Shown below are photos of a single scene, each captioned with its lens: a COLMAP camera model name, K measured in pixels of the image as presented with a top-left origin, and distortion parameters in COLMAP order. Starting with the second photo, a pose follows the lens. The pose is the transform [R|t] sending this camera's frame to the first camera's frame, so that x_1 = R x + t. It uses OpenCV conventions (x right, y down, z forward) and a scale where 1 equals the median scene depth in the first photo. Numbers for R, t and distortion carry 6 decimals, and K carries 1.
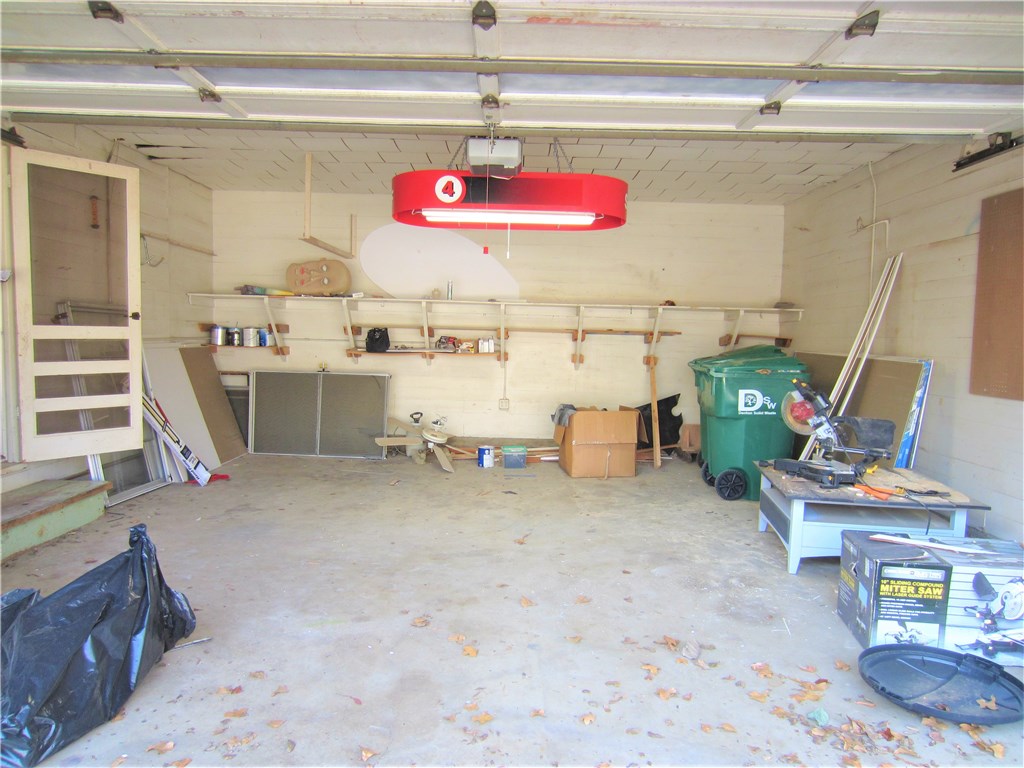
lens RADIAL K [[726.0, 0, 510.1], [0, 726.0, 386.4], [0, 0, 1]] dist [-0.006993, -0.004428]
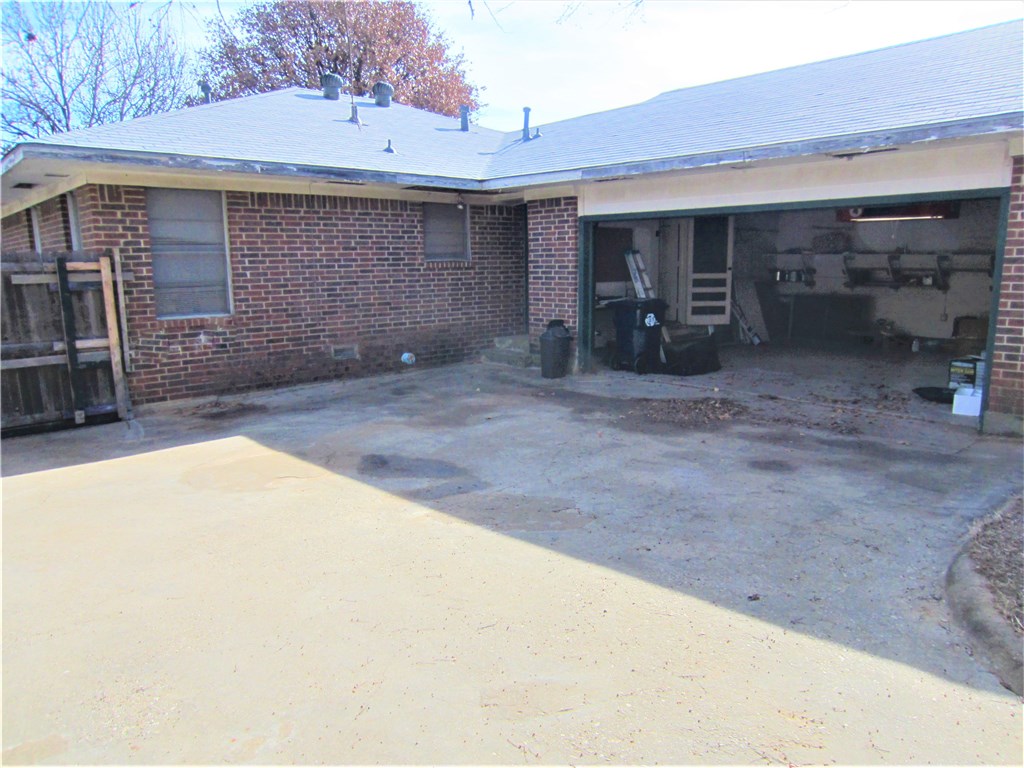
lens RADIAL K [[726.0, 0, 511.7], [0, 726.0, 386.0], [0, 0, 1]] dist [-0.006993, -0.004428]
pose [[0.678718, 0.103372, -0.727087, 0.688437], [-0.038082, 0.993666, 0.105723, 0.056125], [0.733411, -0.044067, 0.678356, -1.041906]]
